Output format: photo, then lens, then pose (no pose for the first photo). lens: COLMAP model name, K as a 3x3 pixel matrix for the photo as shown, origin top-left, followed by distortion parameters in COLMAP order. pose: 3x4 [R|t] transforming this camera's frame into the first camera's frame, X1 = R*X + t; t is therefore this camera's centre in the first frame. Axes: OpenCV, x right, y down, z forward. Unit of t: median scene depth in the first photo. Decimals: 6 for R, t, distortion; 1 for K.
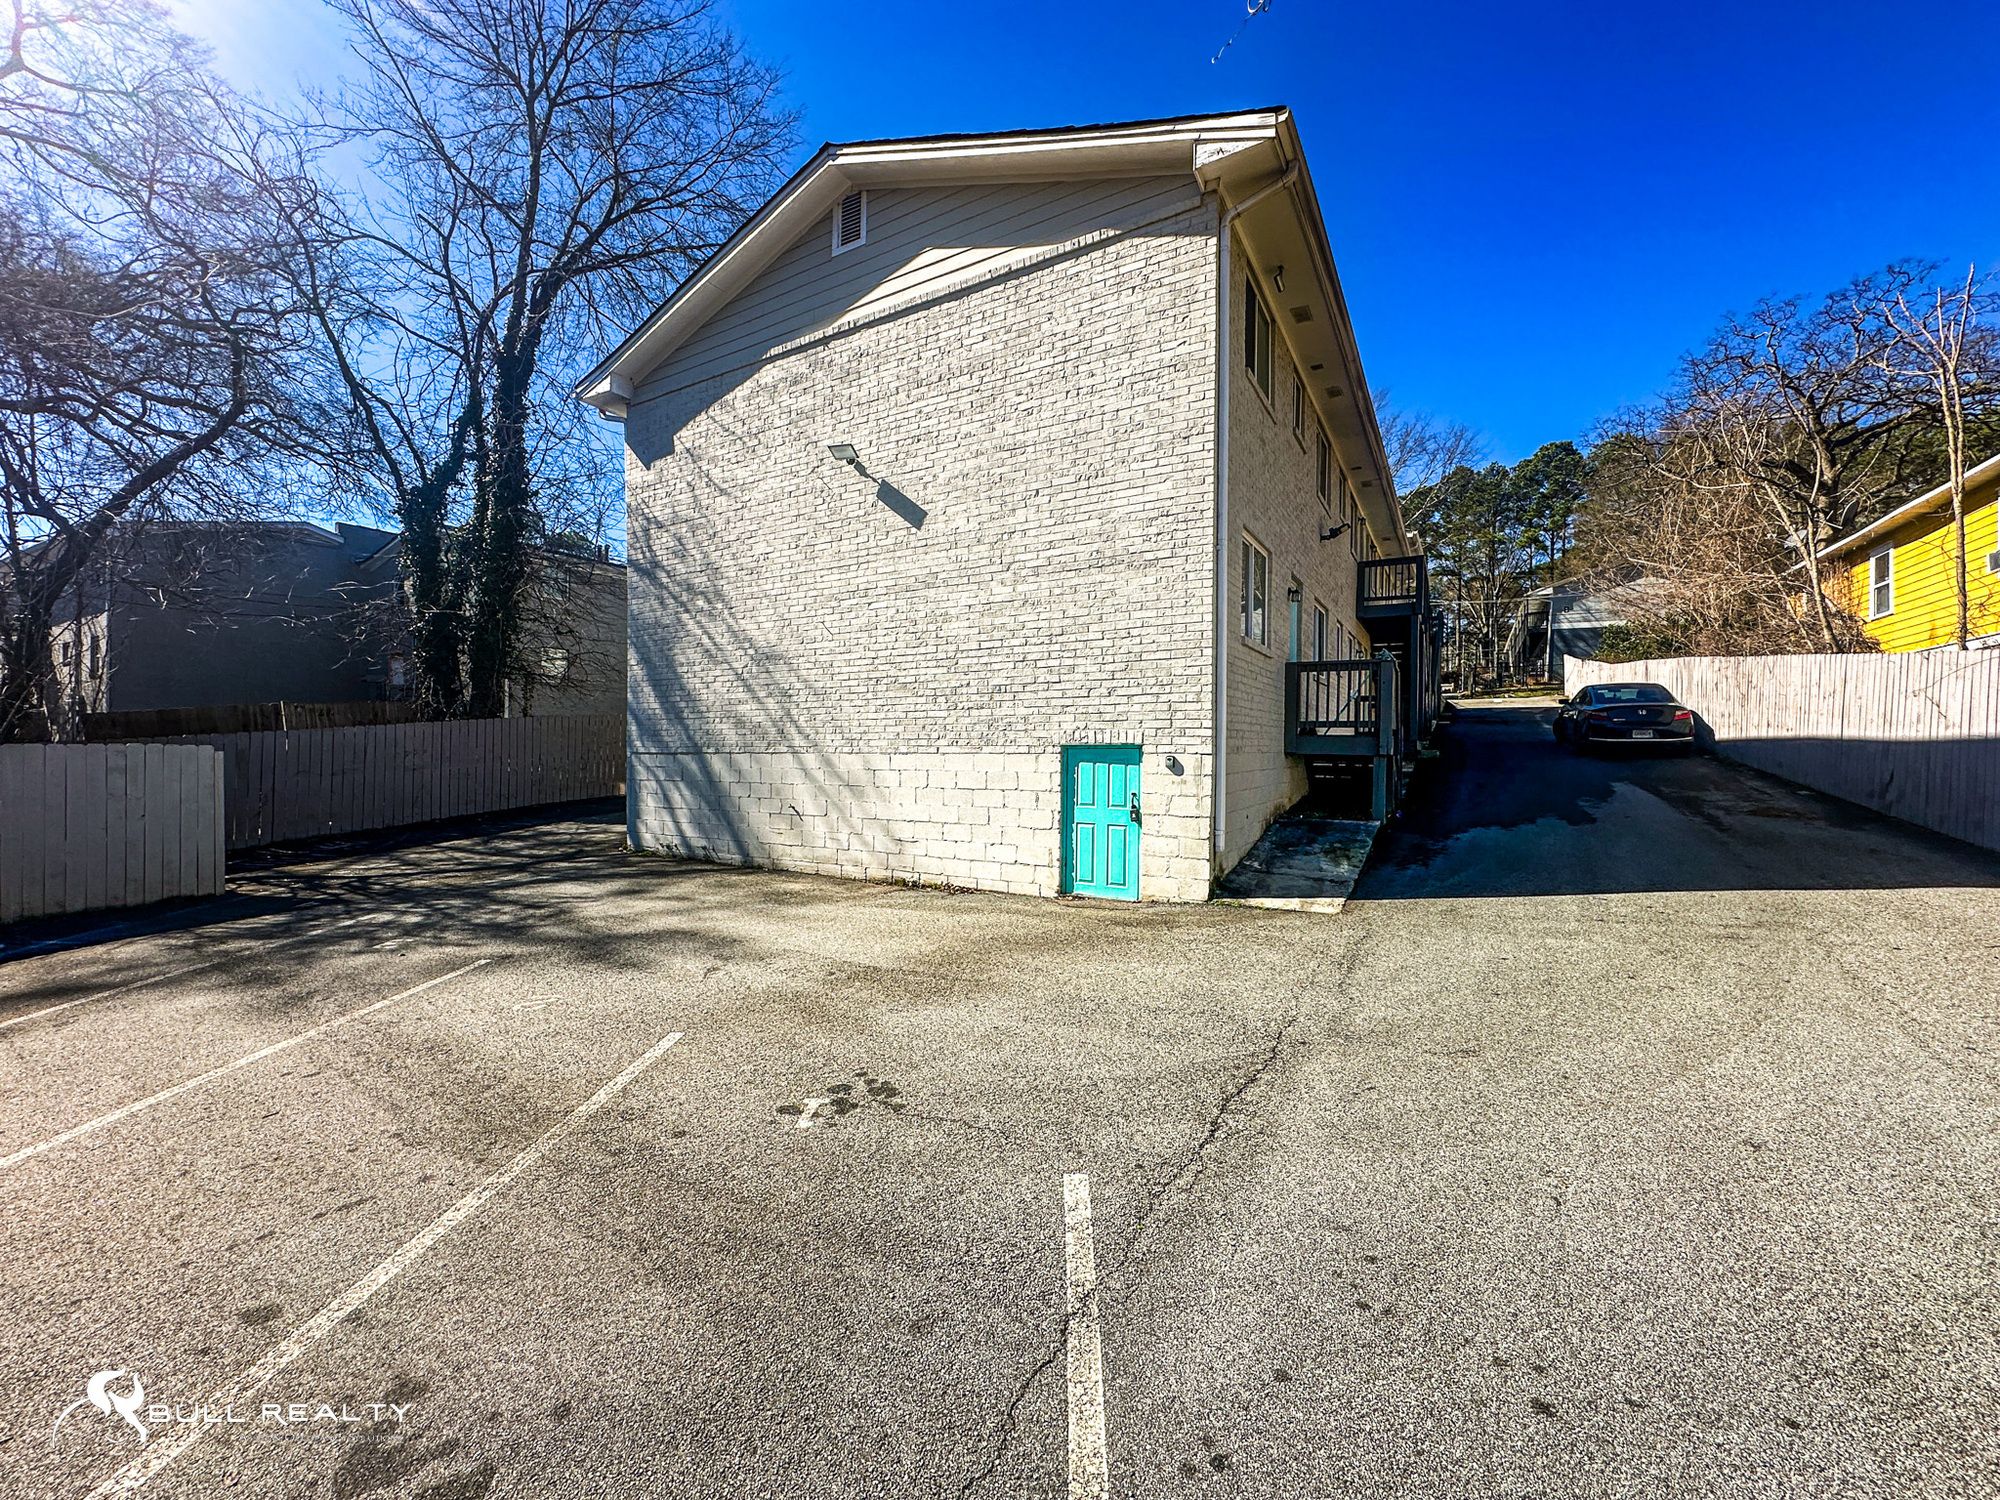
lens RADIAL K [[796.2, 0, 1000.0], [0, 796.2, 750.0], [0, 0, 1]] dist [-0.000597, 0.000021]
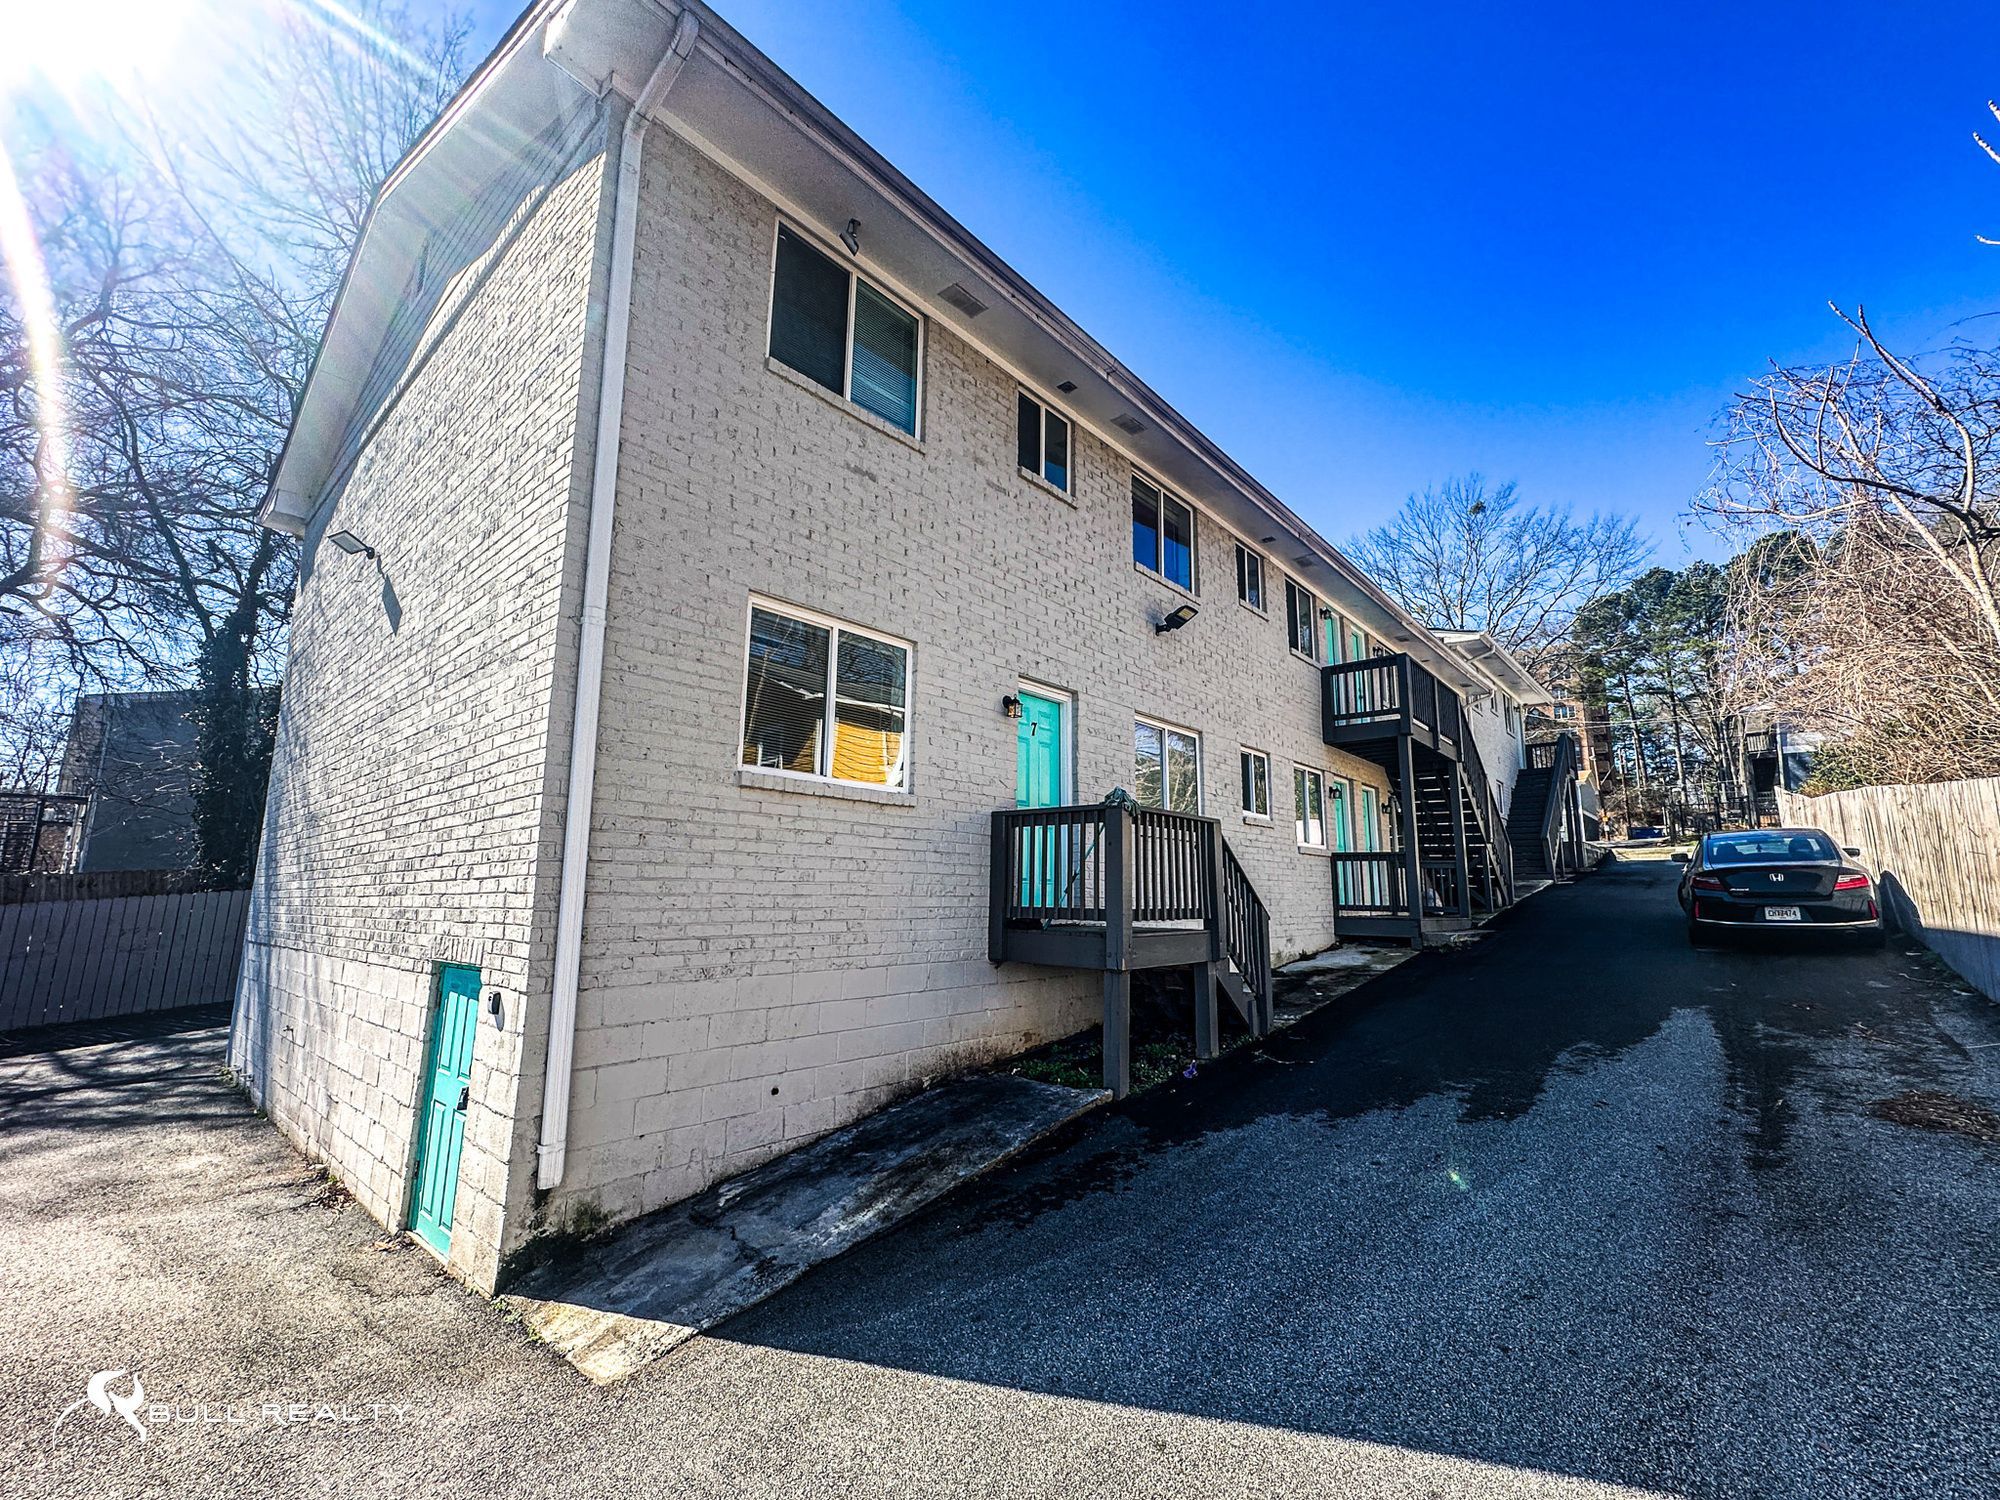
lens RADIAL K [[836.1, 0, 1002.7], [0, 836.1, 752.4], [0, 0, 1]] dist [-0.001210, -0.000097]
pose [[0.981678, -0.031096, -0.187992, 0.349262], [-0.002500, 0.984407, -0.175886, -0.027827], [0.190530, 0.173134, 0.966294, 0.250529]]
